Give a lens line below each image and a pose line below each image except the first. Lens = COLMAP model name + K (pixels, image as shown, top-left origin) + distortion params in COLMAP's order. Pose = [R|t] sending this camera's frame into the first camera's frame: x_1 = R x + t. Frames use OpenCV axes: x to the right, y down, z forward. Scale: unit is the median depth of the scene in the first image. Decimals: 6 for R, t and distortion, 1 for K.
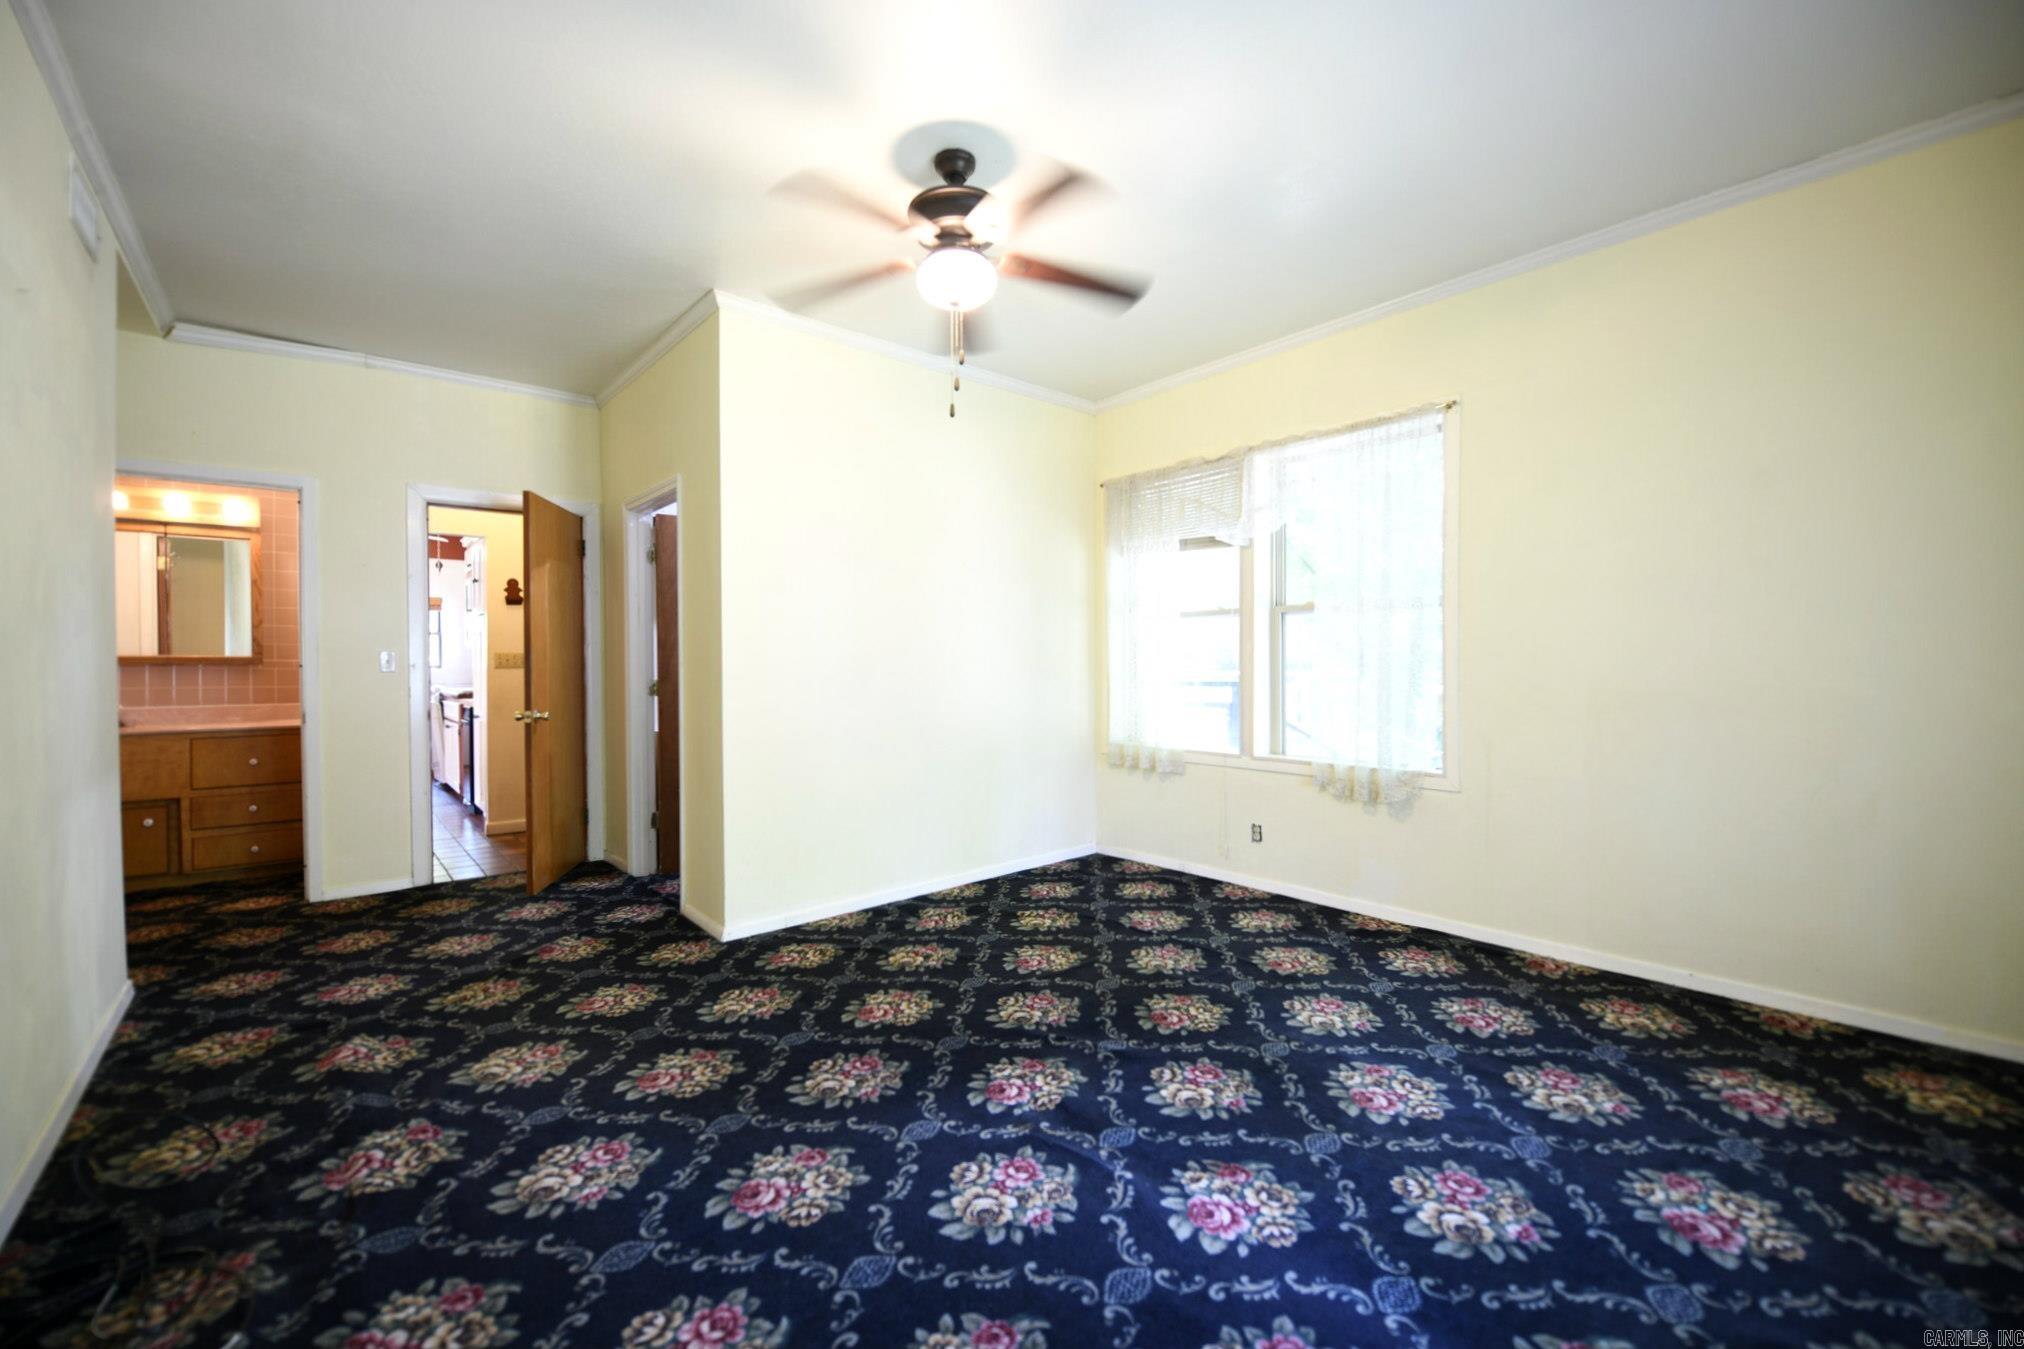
lens RADIAL K [[812.8, 0, 1007.1], [0, 812.8, 671.7], [0, 0, 1]] dist [-0.005238, -0.005537]
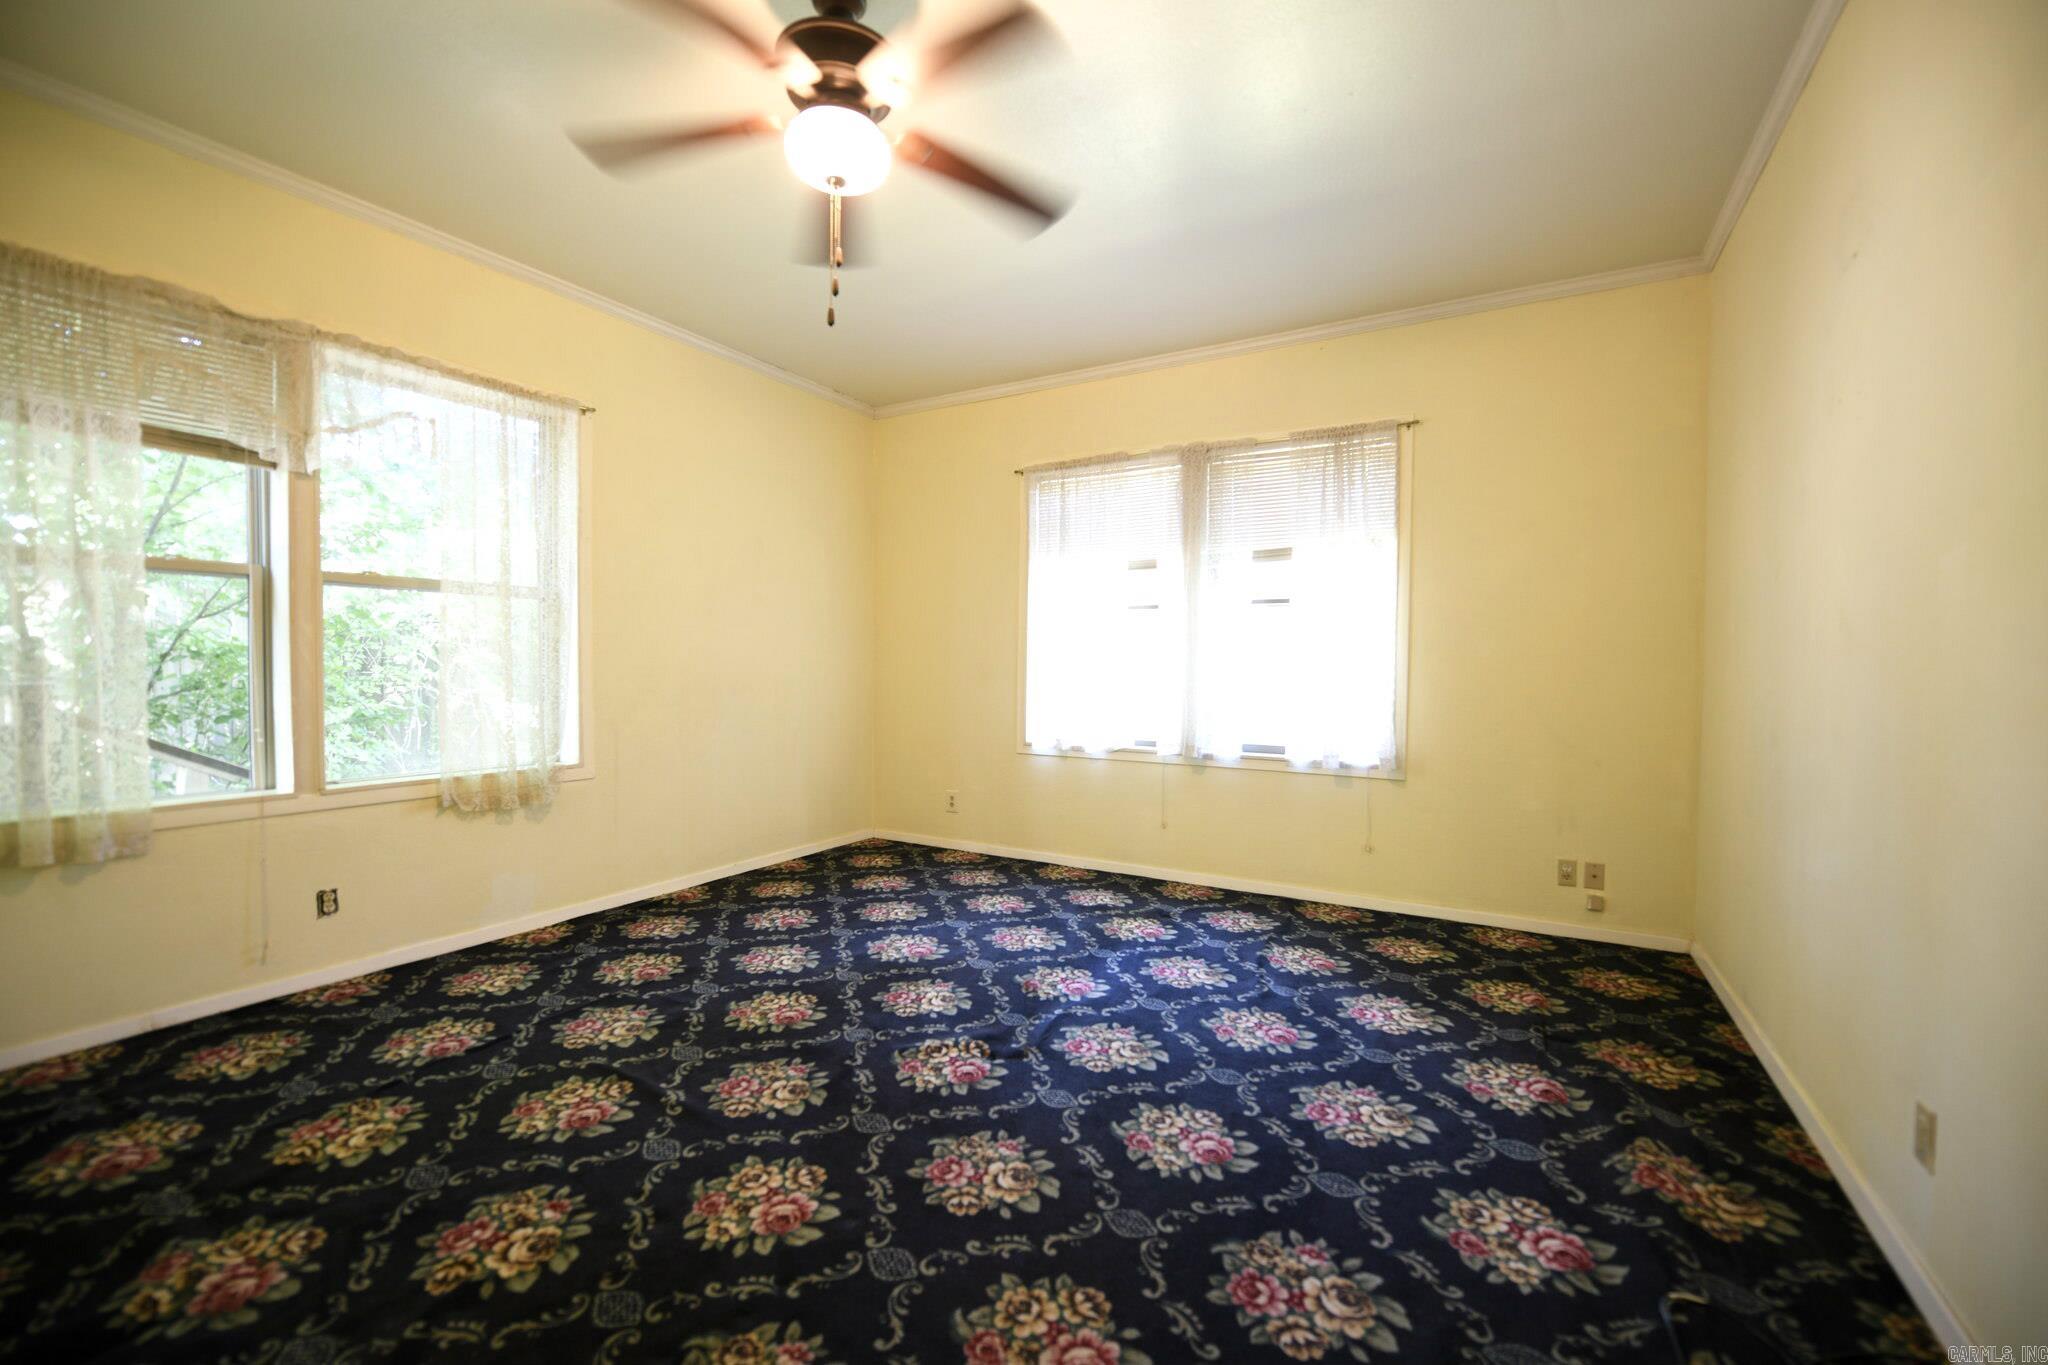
lens RADIAL K [[822.4, 0, 1019.0], [0, 822.4, 679.7], [0, 0, 1]] dist [-0.005238, -0.005537]
pose [[-0.328834, -0.014717, 0.944273, -0.859321], [0.002001, 0.999865, 0.016280, 0.003453], [-0.944386, 0.007243, -0.328760, 1.100625]]
